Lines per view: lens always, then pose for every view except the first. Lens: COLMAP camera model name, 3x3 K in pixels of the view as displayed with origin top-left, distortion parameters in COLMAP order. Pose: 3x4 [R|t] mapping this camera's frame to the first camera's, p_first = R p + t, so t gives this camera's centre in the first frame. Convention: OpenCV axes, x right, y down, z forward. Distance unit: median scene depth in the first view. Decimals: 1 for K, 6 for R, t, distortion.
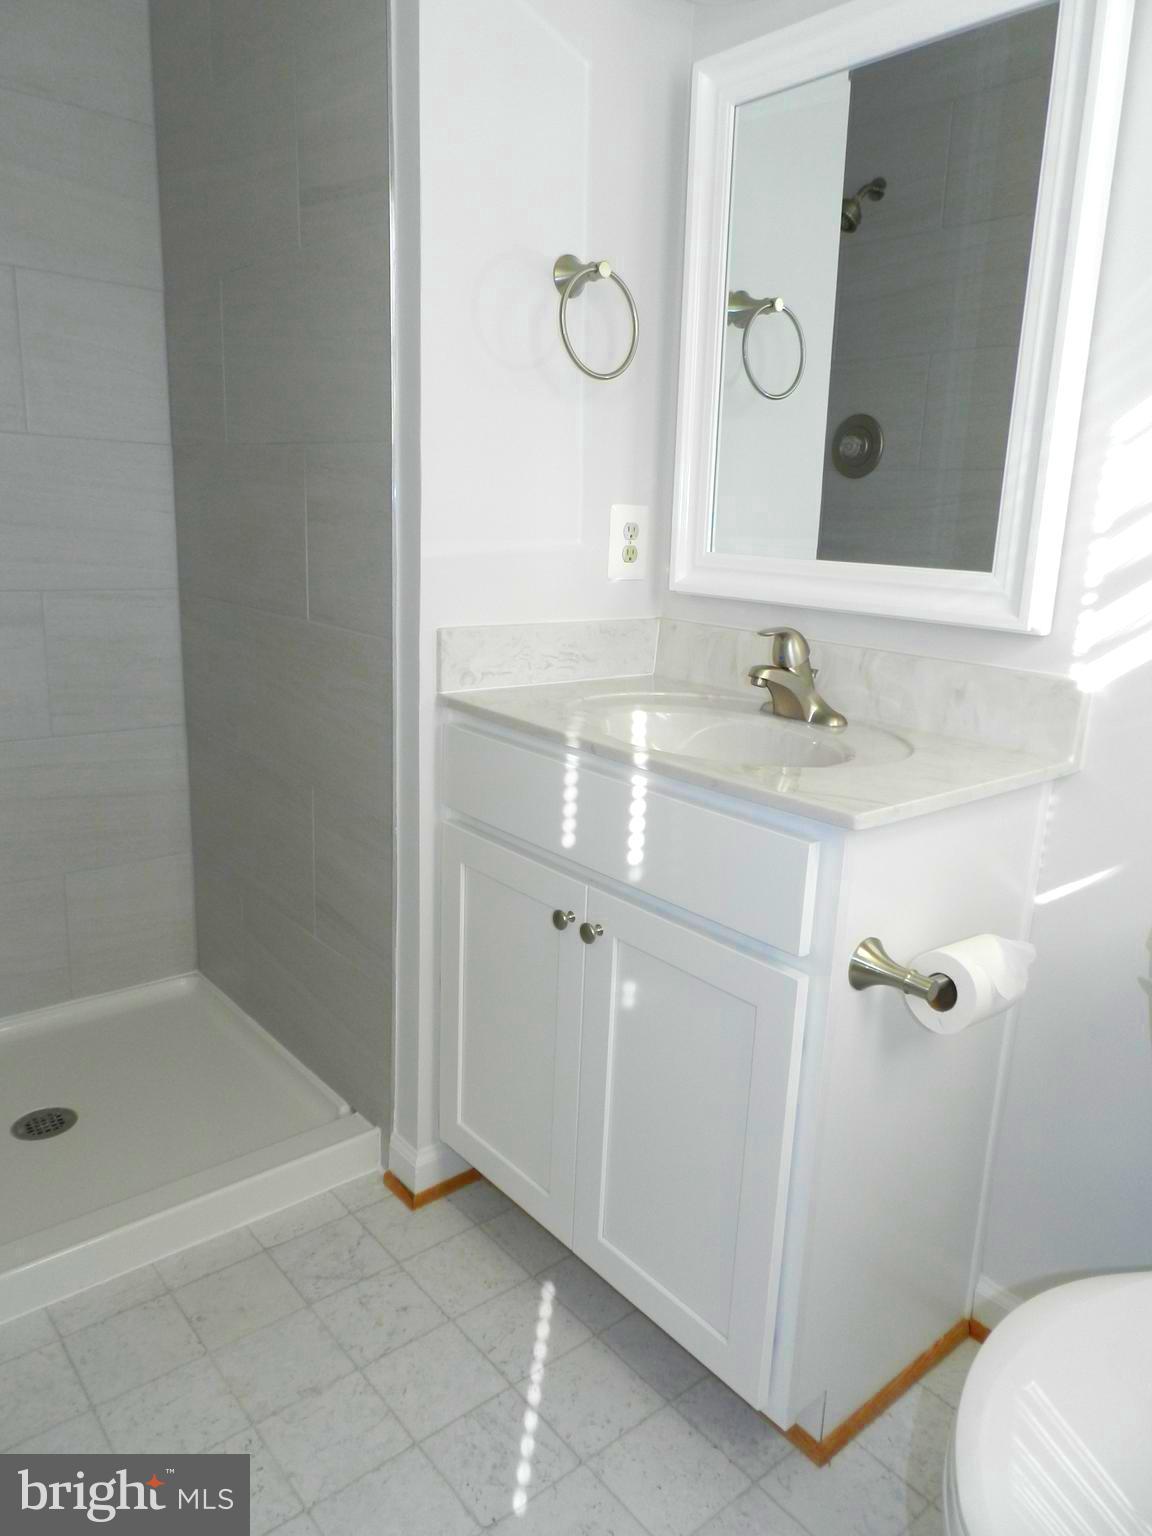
lens RADIAL K [[1081.8, 0, 576.0], [0, 1081.8, 768.0], [0, 0, 1]] dist [0.020053, 0.002704]
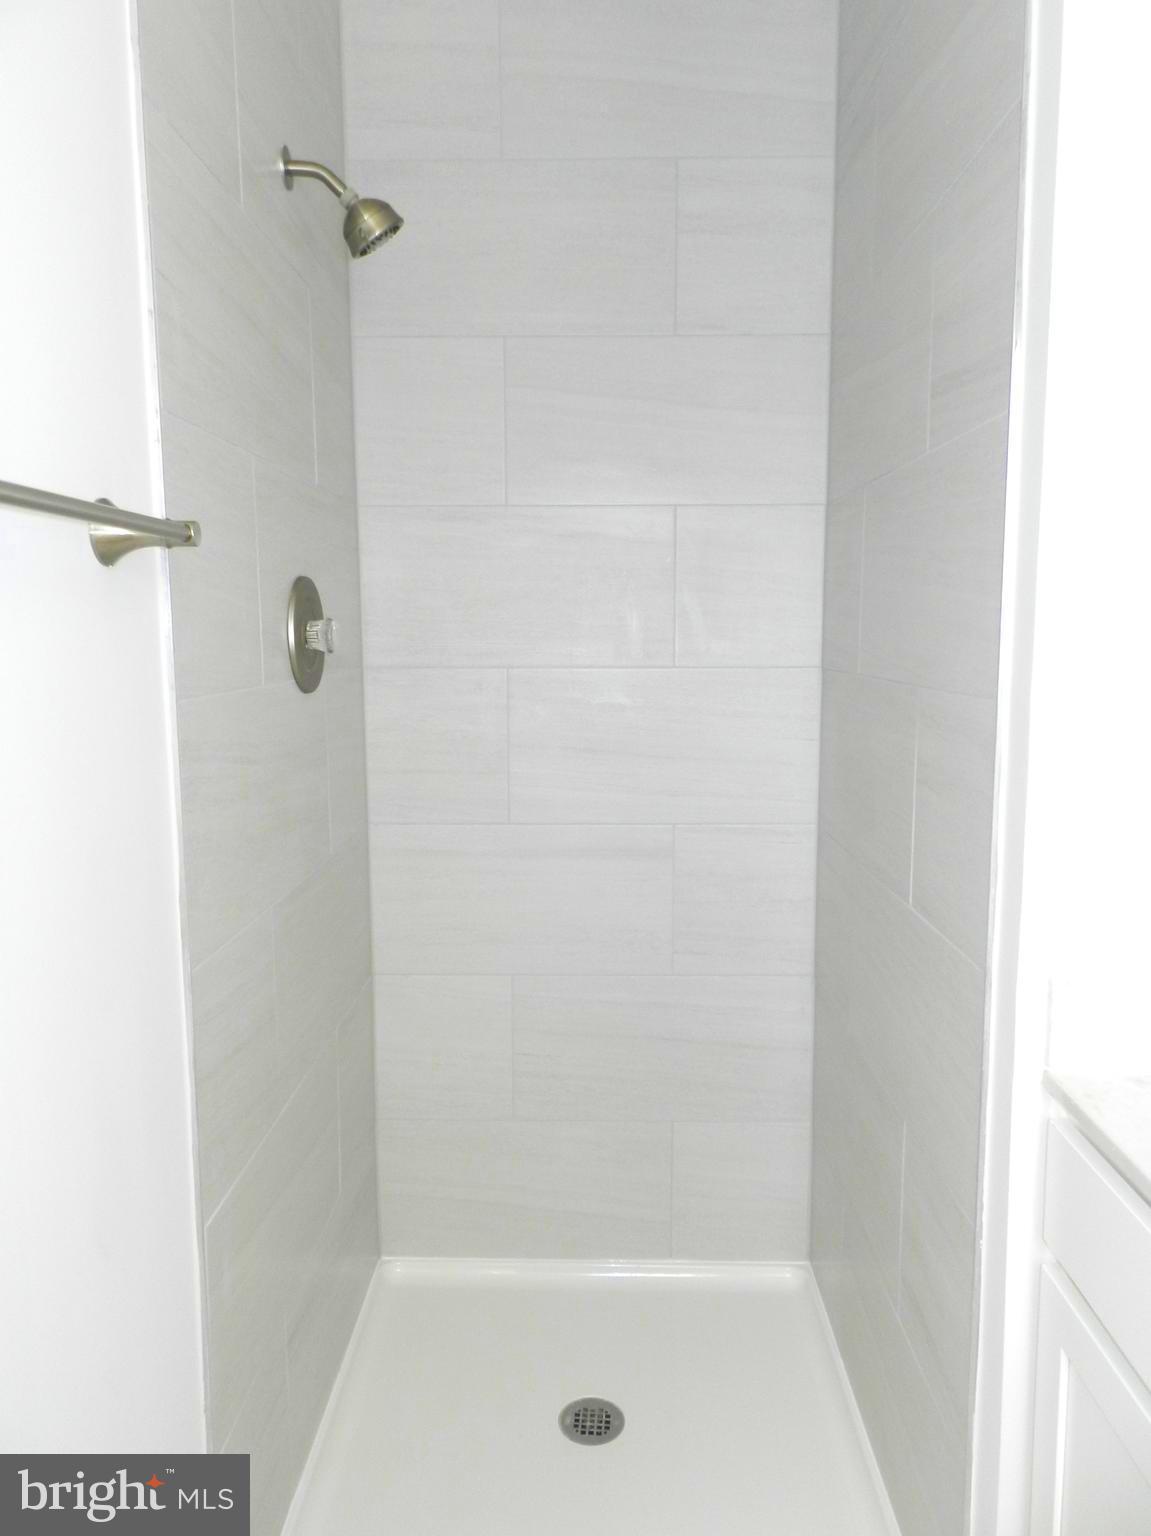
lens RADIAL K [[1081.8, 0, 575.5], [0, 1081.8, 768.0], [0, 0, 1]] dist [0.020053, 0.002704]
pose [[0.746374, 0.043089, -0.664130, 0.070661], [-0.117043, 0.990847, -0.067250, -0.129764], [0.655154, 0.127925, 0.744586, 0.212405]]
